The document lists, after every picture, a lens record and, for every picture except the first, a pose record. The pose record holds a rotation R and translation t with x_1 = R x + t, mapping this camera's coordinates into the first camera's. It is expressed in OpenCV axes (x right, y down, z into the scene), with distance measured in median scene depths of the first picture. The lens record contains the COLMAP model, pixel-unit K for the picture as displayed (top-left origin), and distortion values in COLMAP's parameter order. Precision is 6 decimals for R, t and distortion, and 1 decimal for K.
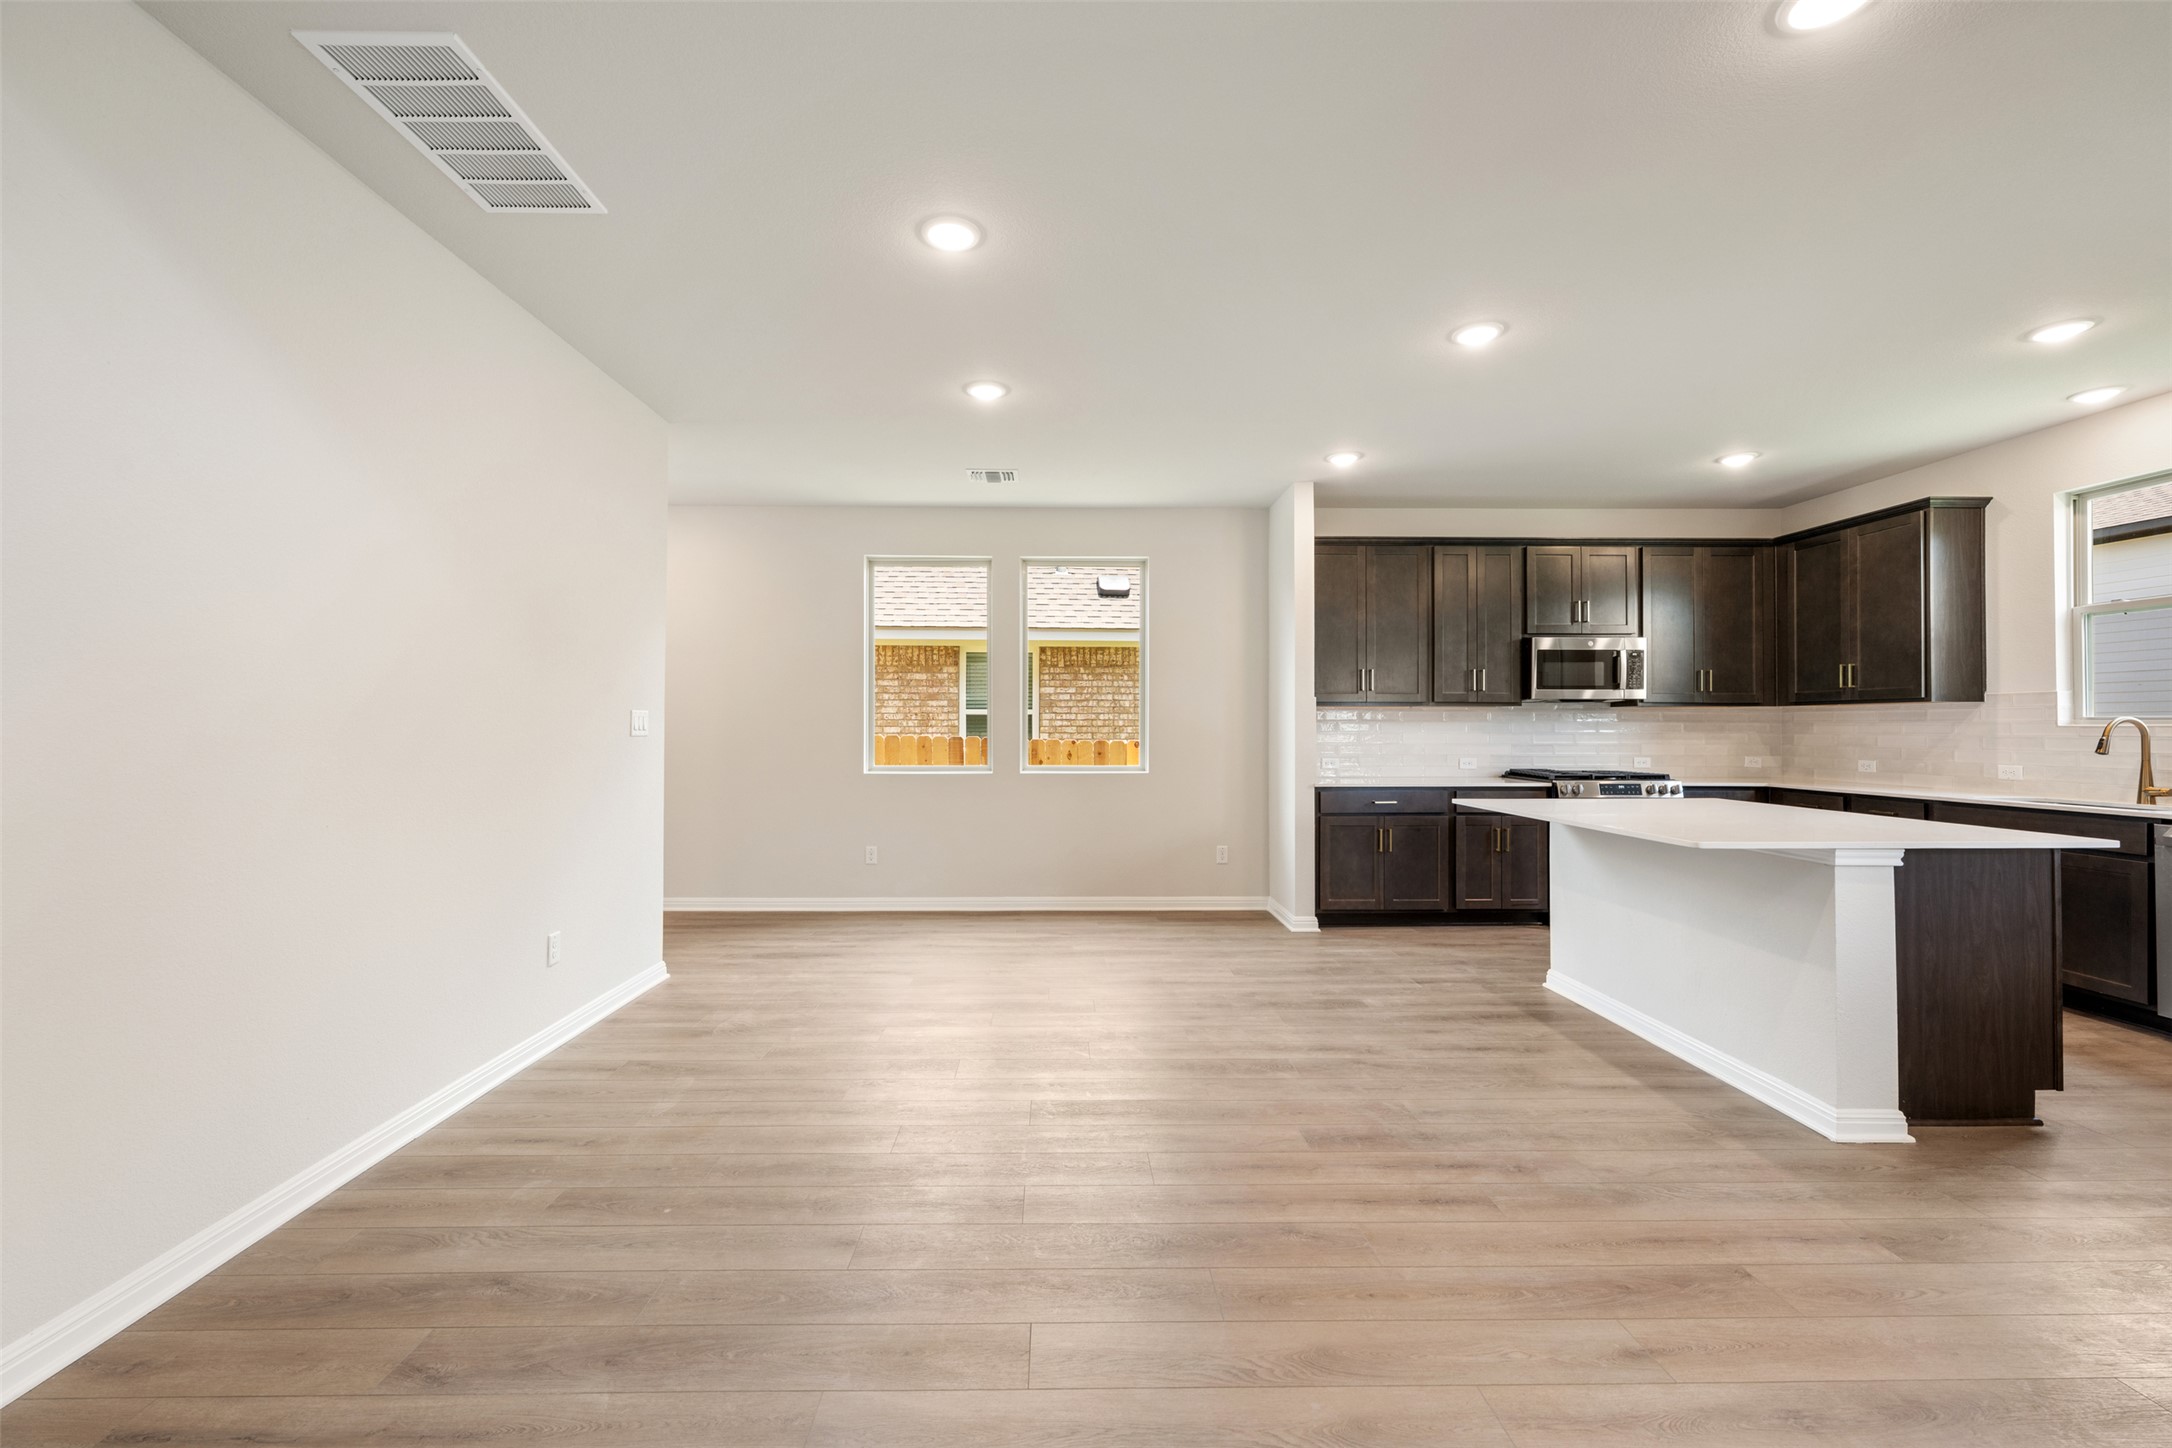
lens RADIAL K [[877.3, 0, 1069.7], [0, 877.3, 716.8], [0, 0, 1]] dist [-0.000585, -0.000001]
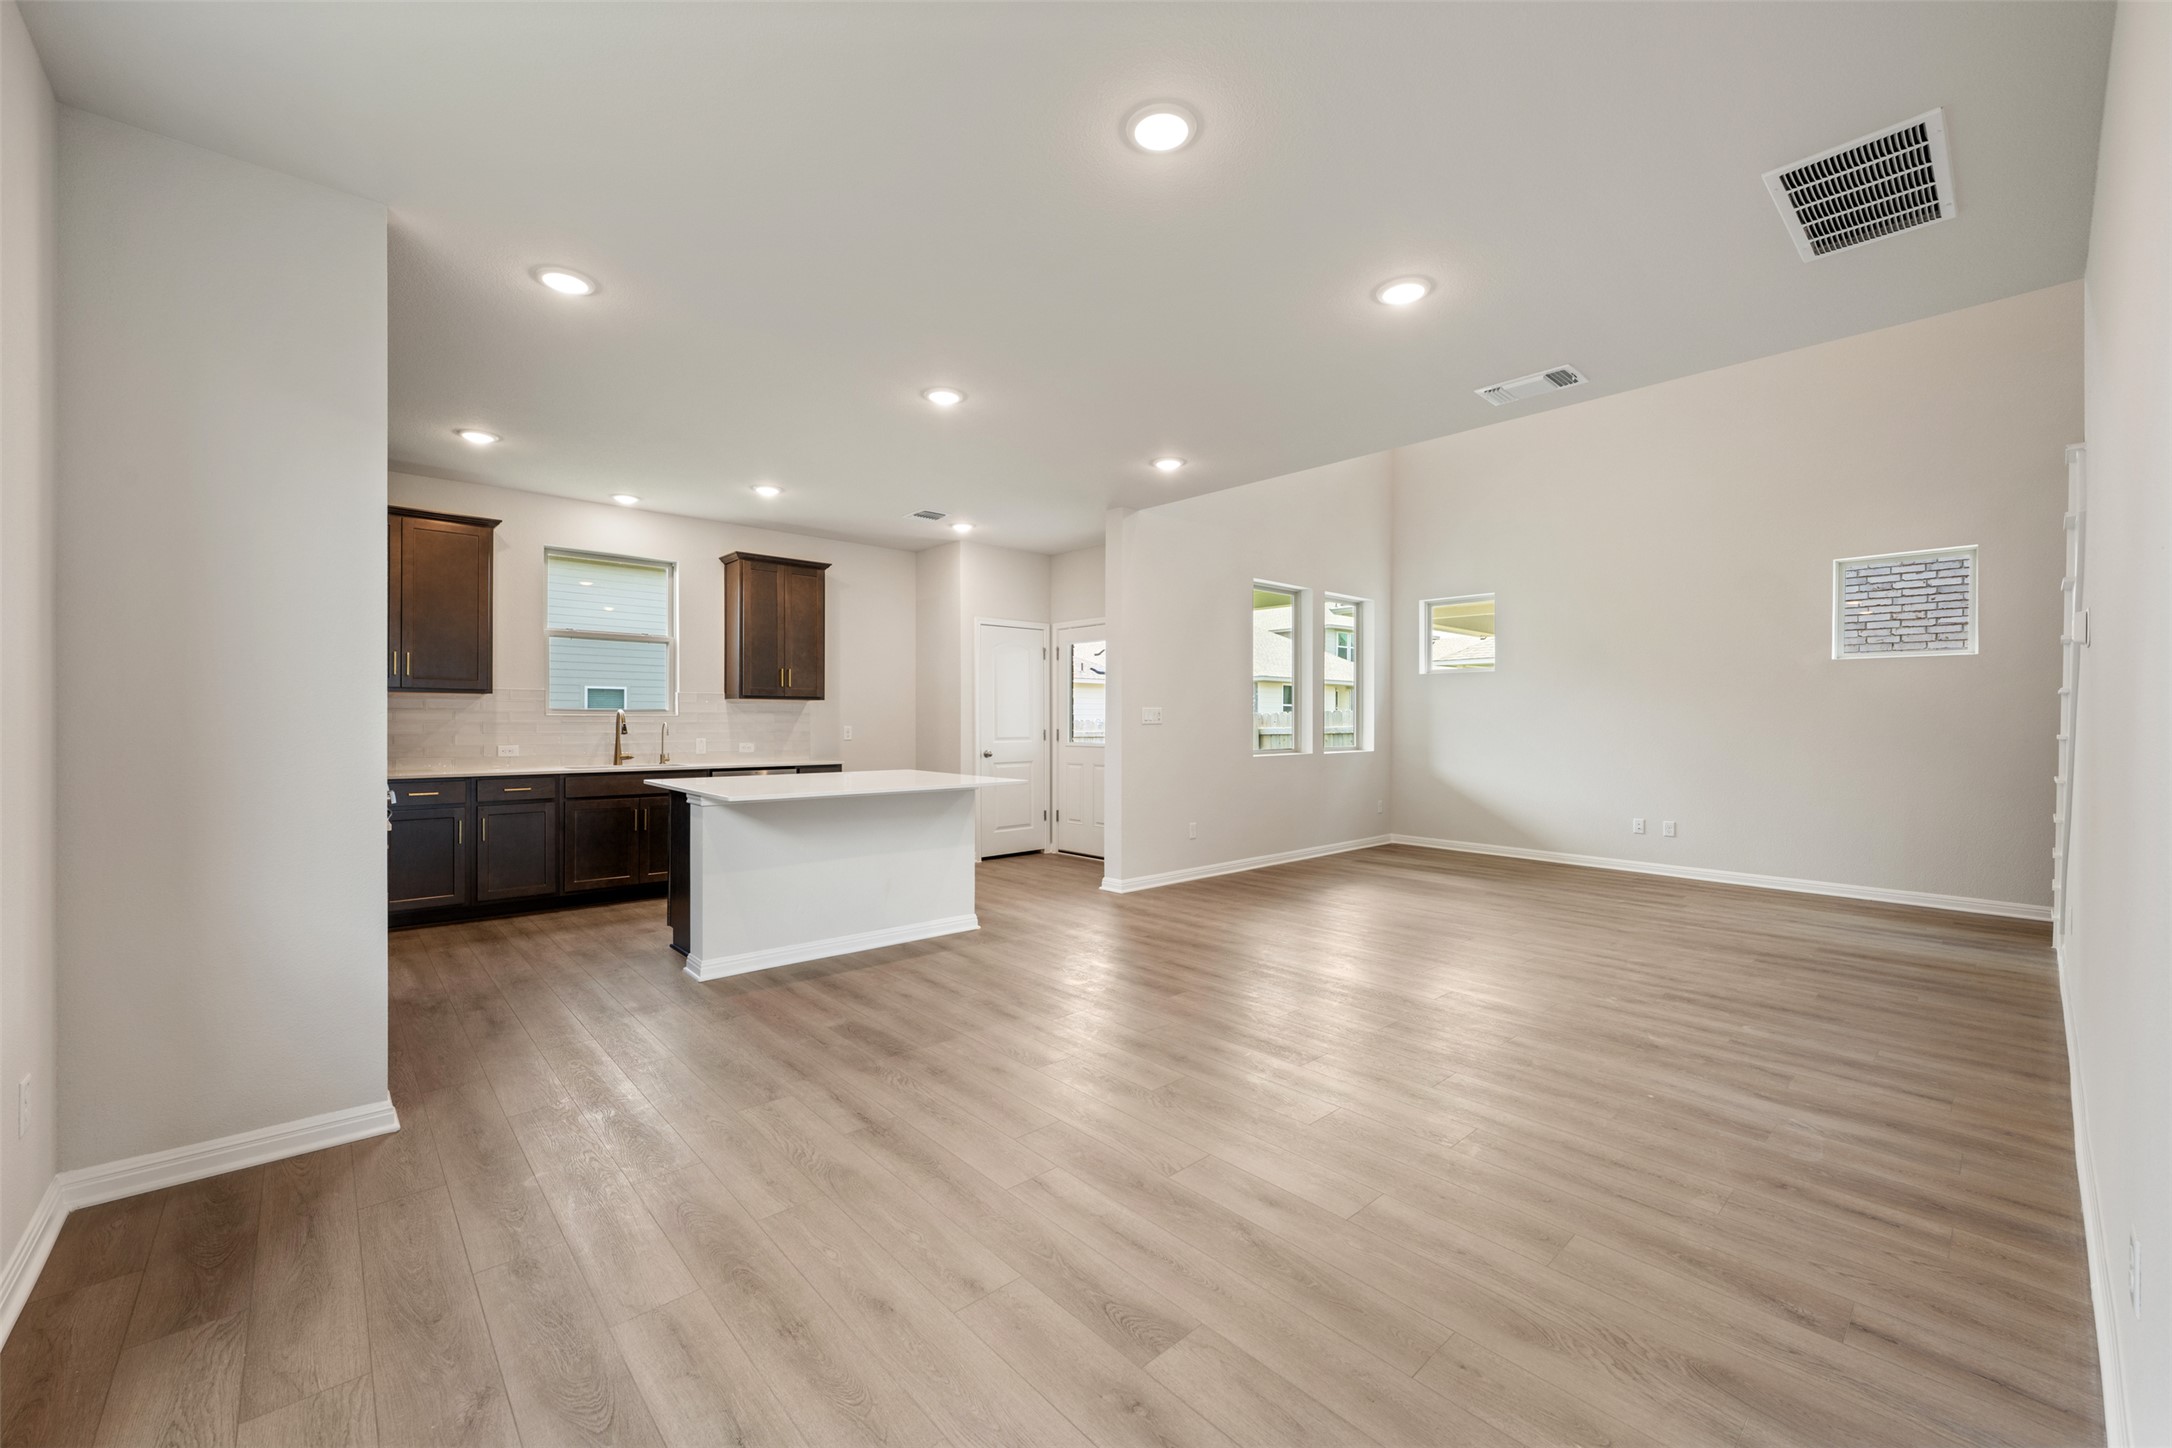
lens RADIAL K [[857.1, 0, 1084.7], [0, 857.1, 723.0], [0, 0, 1]] dist [-0.000080, -0.000059]
pose [[-0.659716, -0.006078, 0.751490, -0.352920], [-0.015654, 0.999861, -0.005656, 0.014222], [-0.751352, -0.015495, -0.659720, 1.019447]]
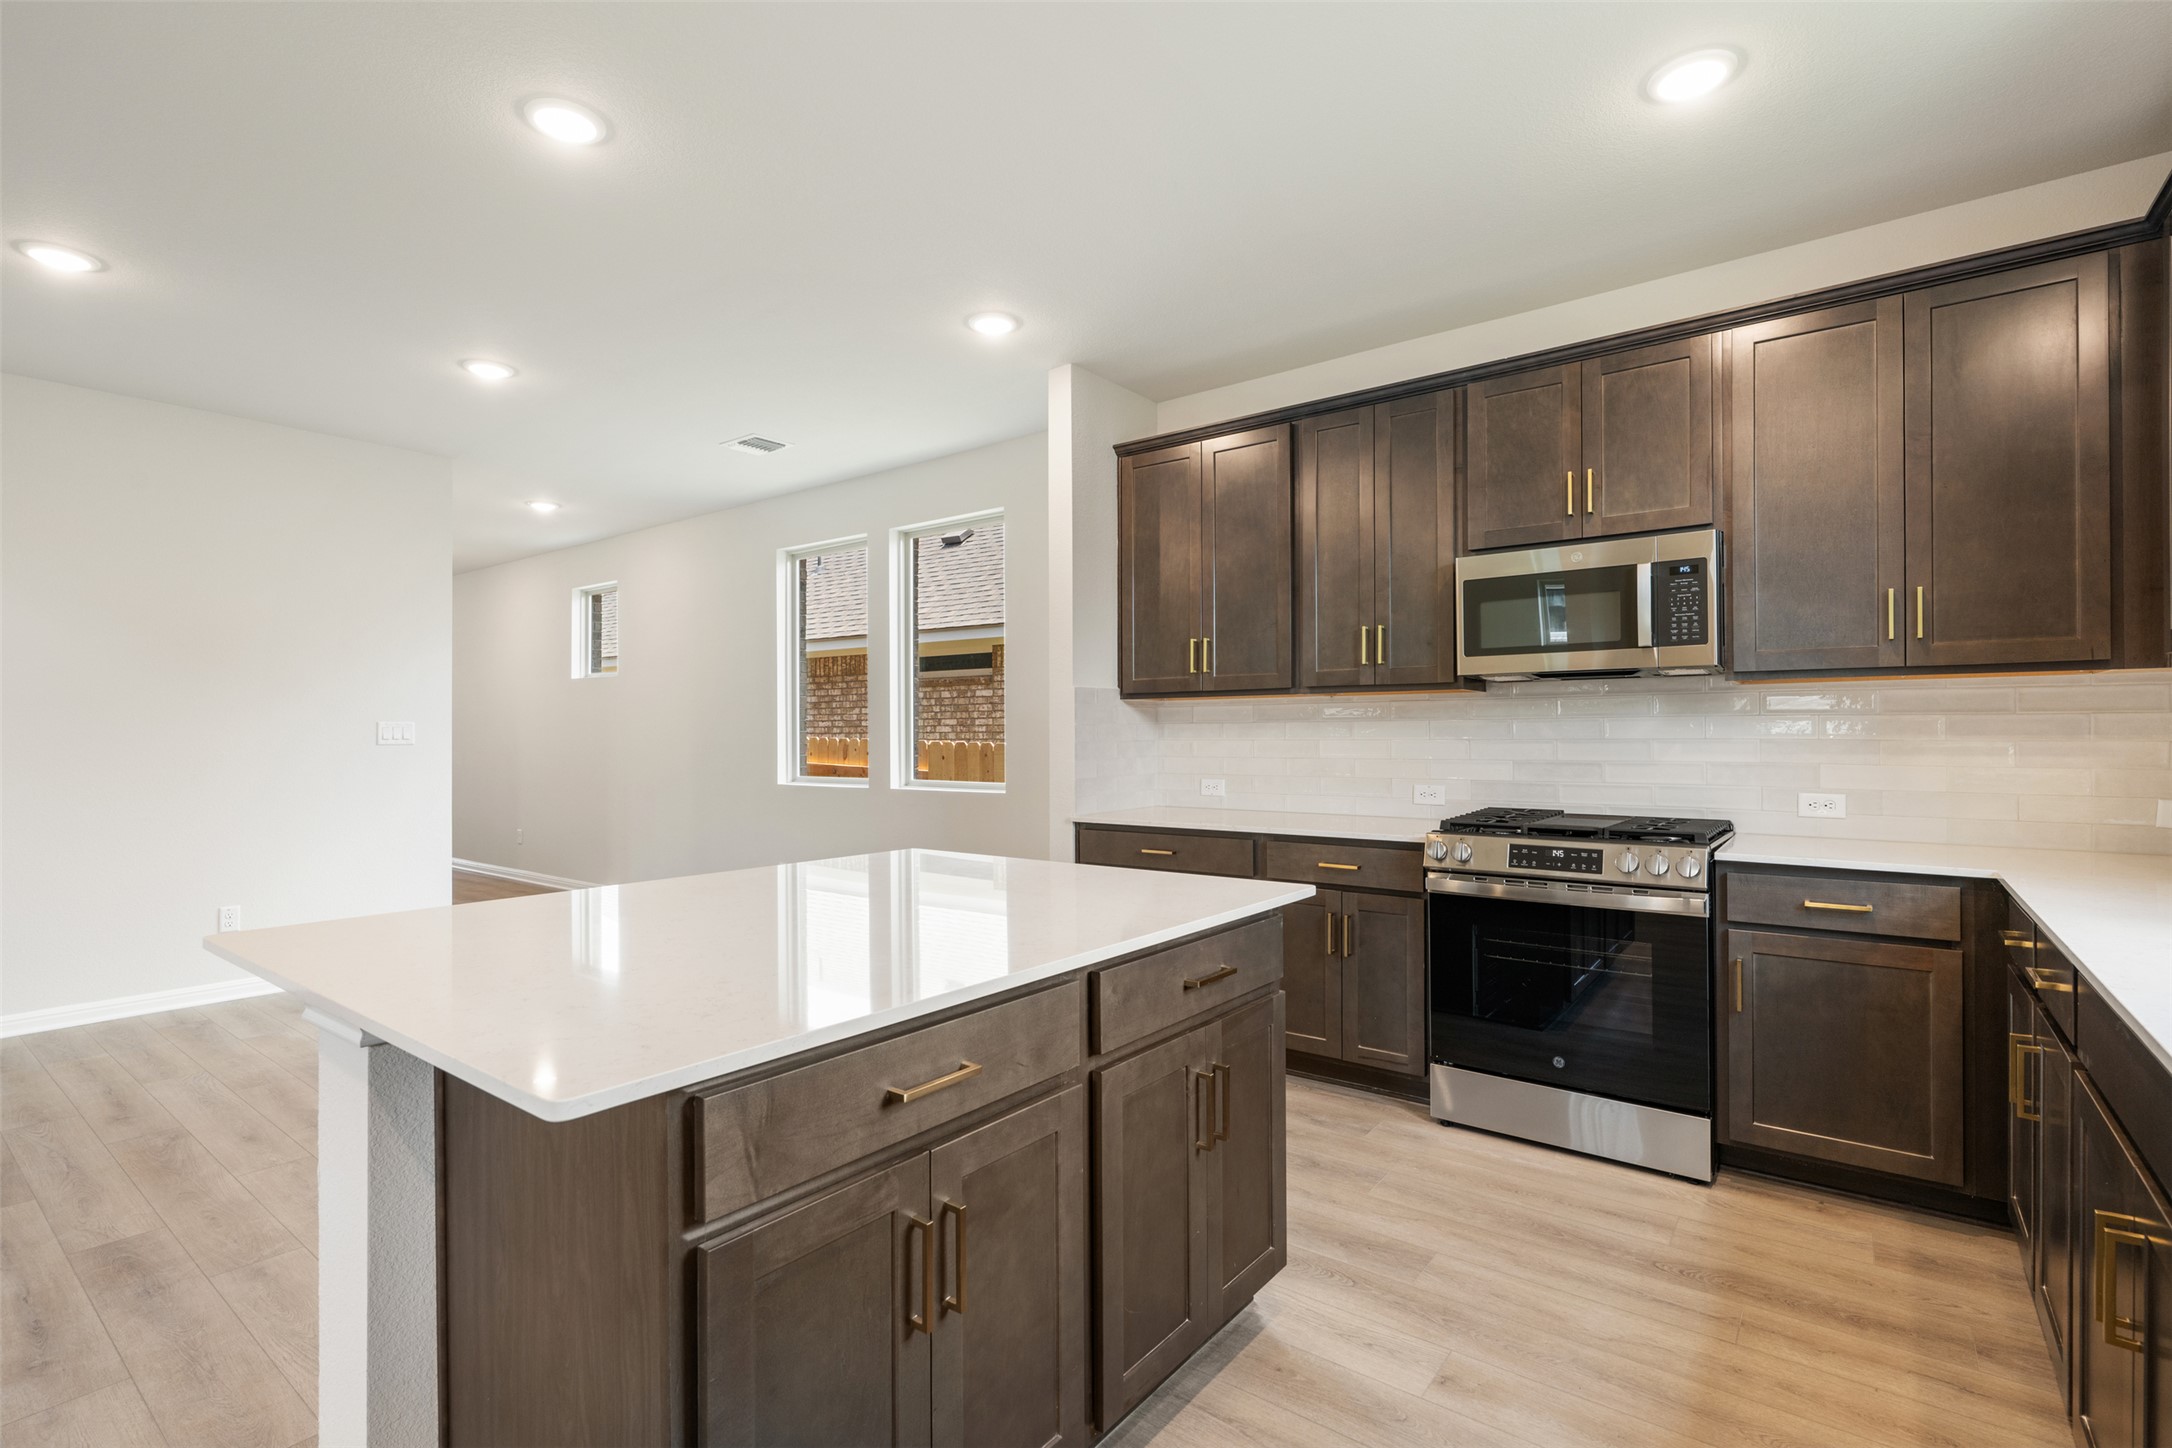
lens RADIAL K [[1003.1, 0, 1083.2], [0, 1003.1, 730.6], [0, 0, 1]] dist [-0.001939, -0.000249]
pose [[0.782007, -0.007066, -0.623230, 0.758714], [0.014391, 0.999874, 0.006721, 0.005706], [0.623104, -0.014224, 0.782010, 0.409193]]
